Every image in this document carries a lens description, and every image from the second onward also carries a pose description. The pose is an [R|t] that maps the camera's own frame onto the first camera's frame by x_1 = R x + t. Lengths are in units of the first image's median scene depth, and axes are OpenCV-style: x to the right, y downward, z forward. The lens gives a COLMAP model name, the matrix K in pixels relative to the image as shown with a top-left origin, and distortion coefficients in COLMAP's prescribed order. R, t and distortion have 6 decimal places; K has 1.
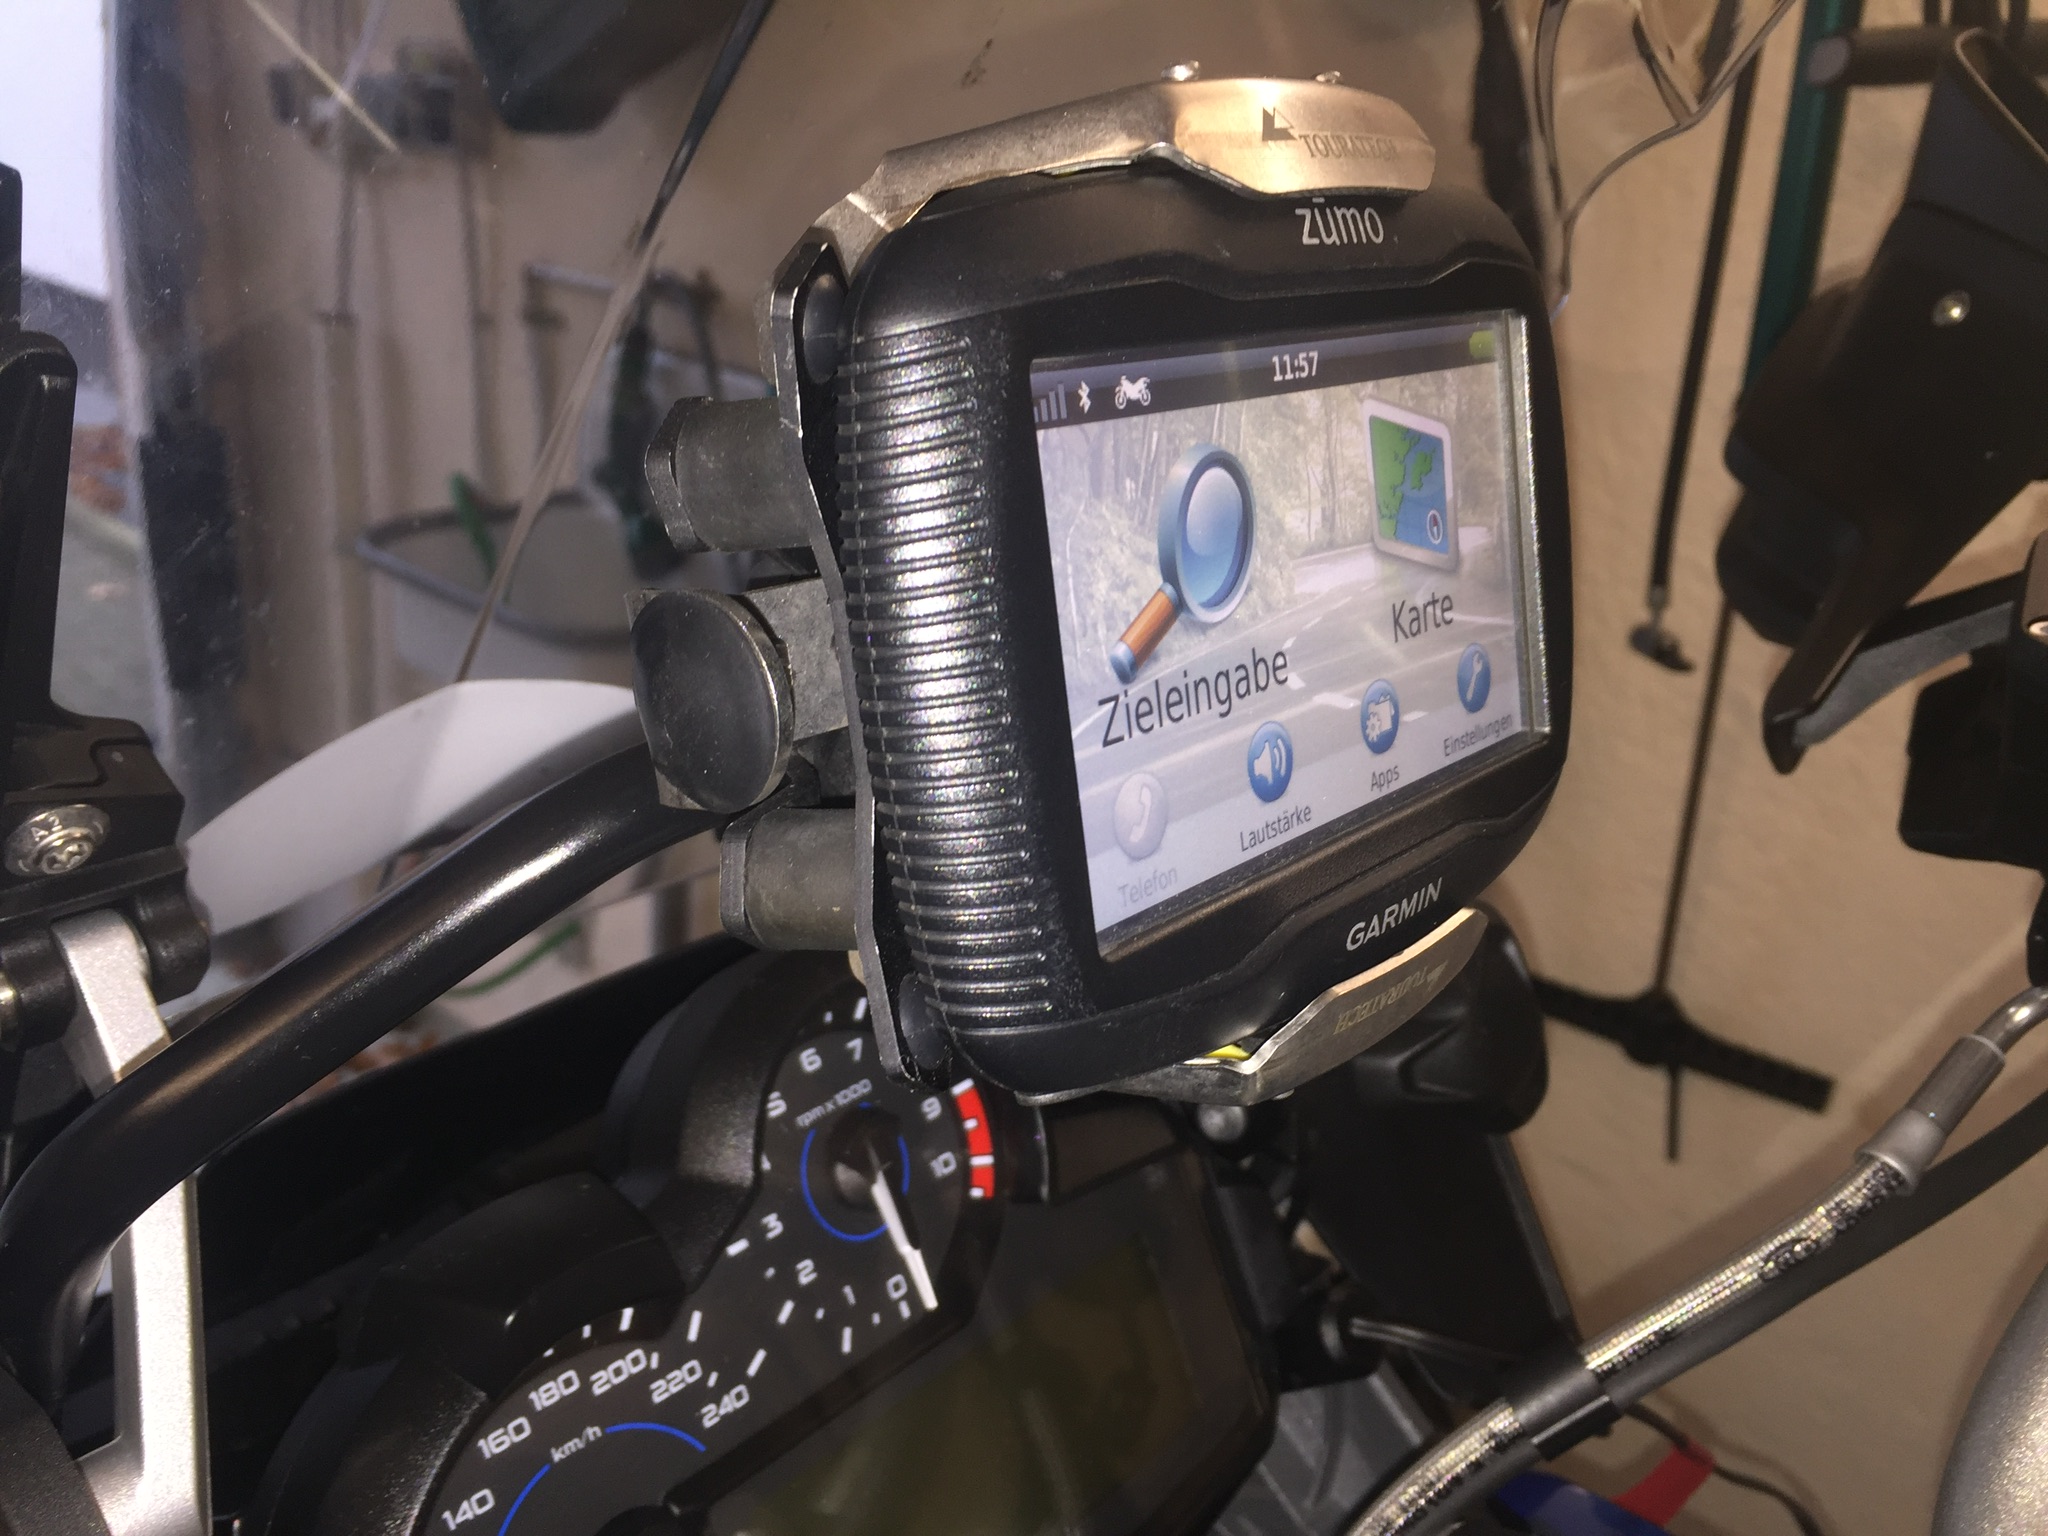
lens RADIAL K [[1789.3, 0, 1026.1], [0, 1789.3, 764.1], [0, 0, 1]] dist [0.079477, -0.108292]
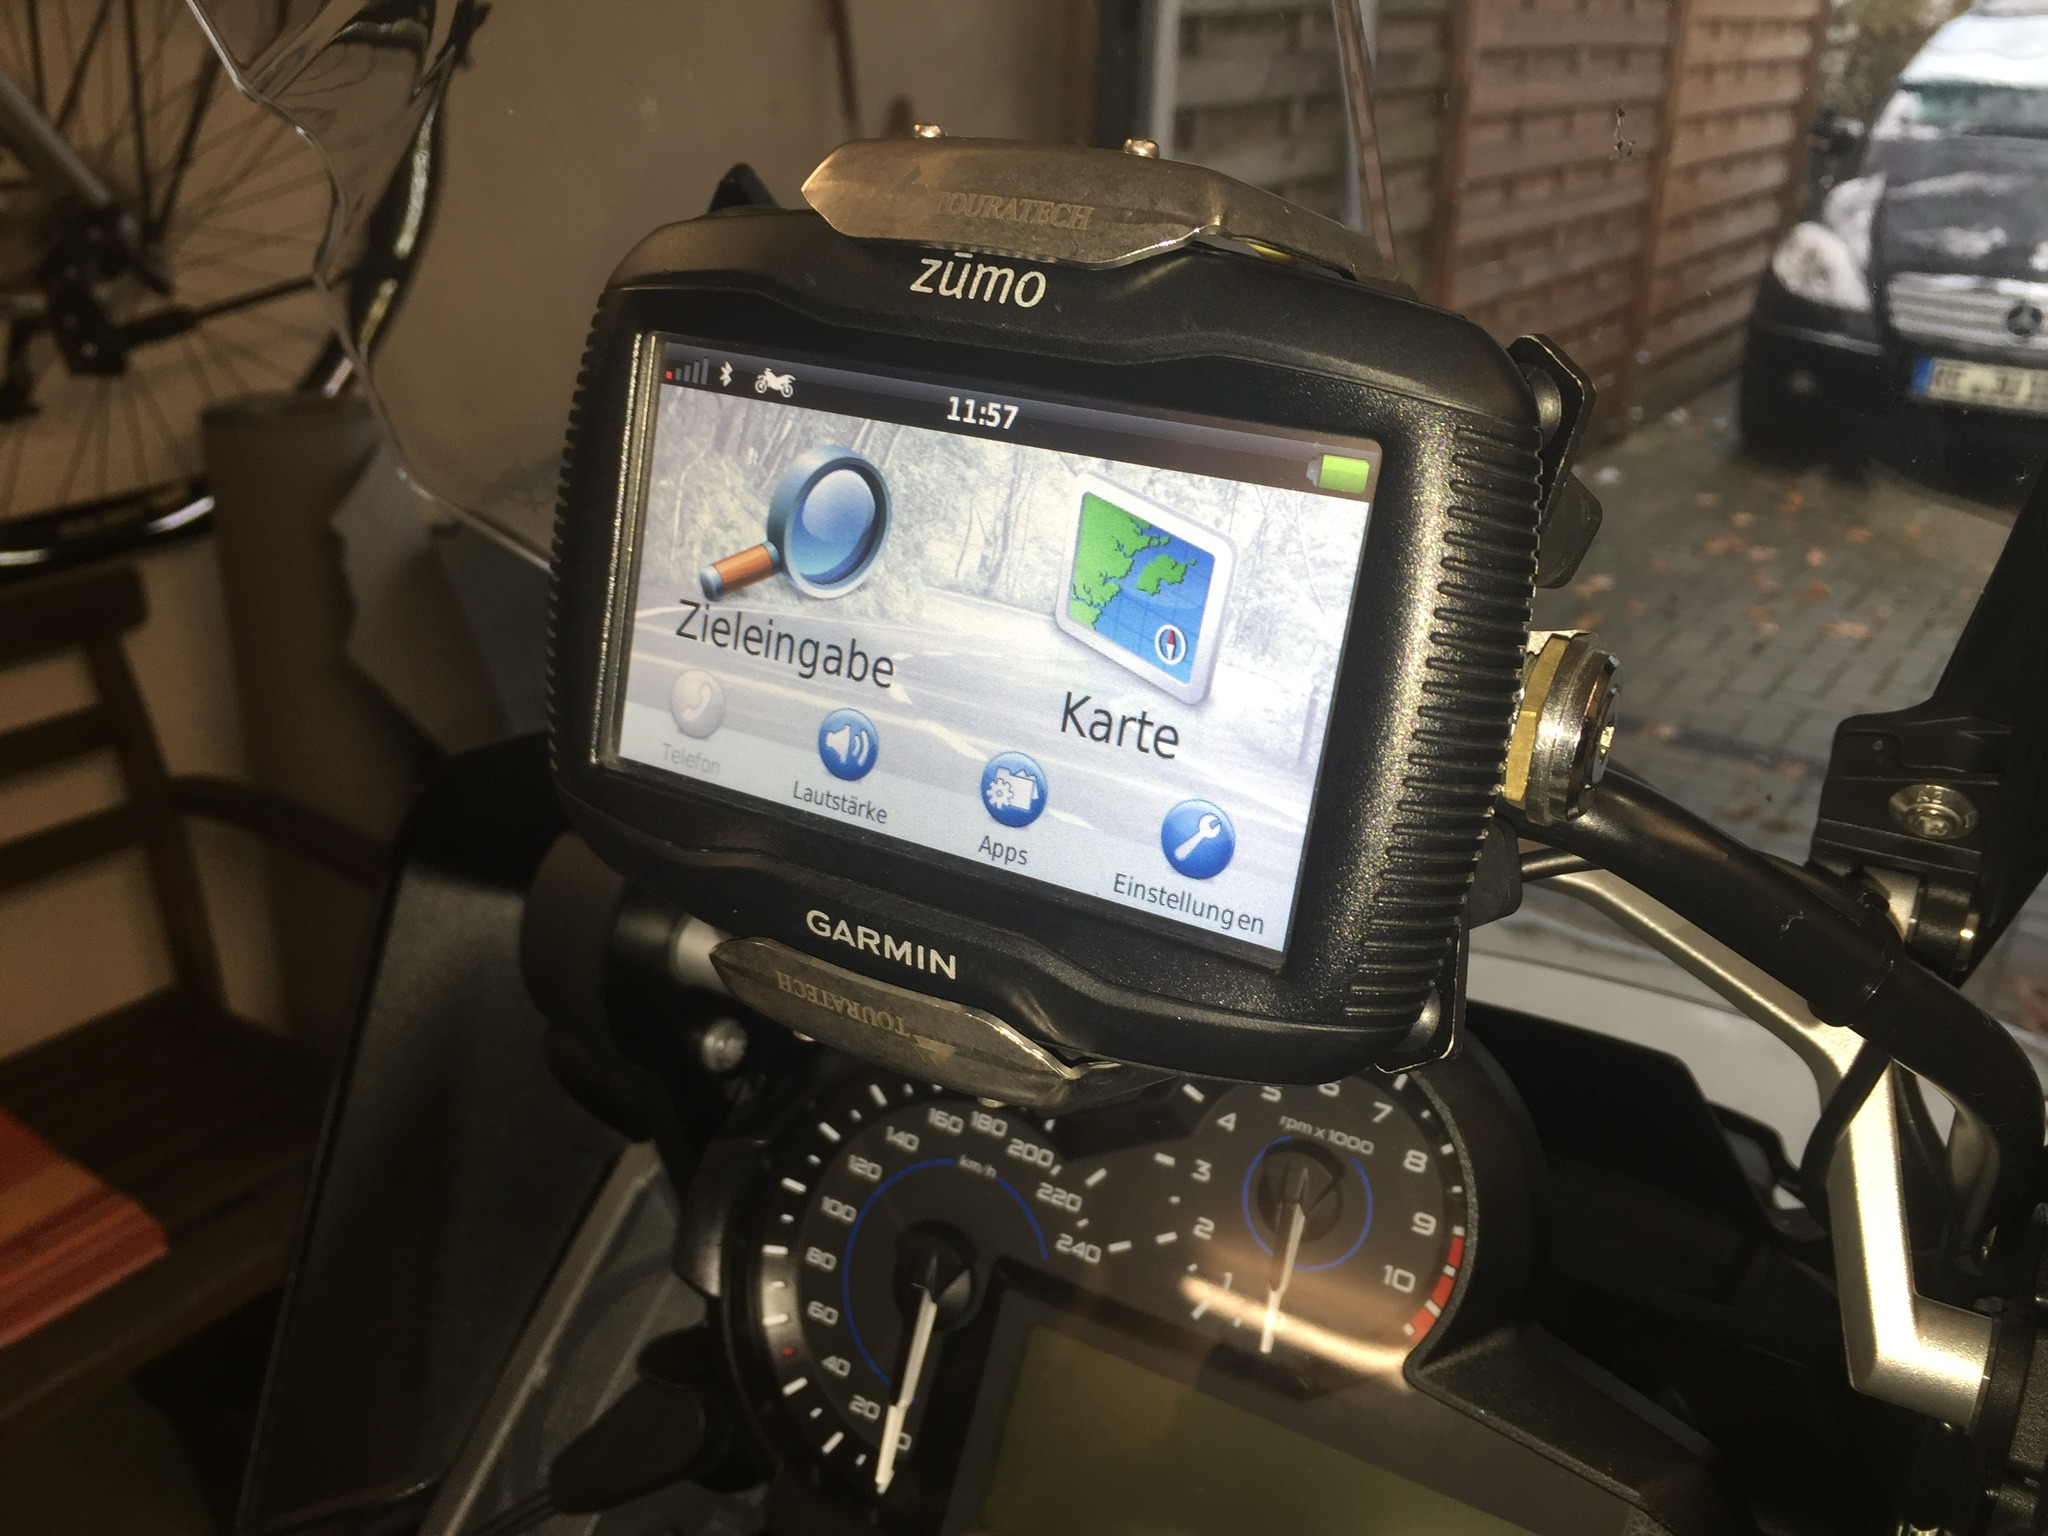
lens RADIAL K [[1789.3, 0, 1026.1], [0, 1789.3, 764.1], [0, 0, 1]] dist [0.079477, -0.108292]
pose [[0.174192, 0.329882, -0.927812, 1.168763], [-0.368000, 0.895756, 0.249394, -0.302615], [0.913364, 0.297992, 0.277430, 0.779987]]
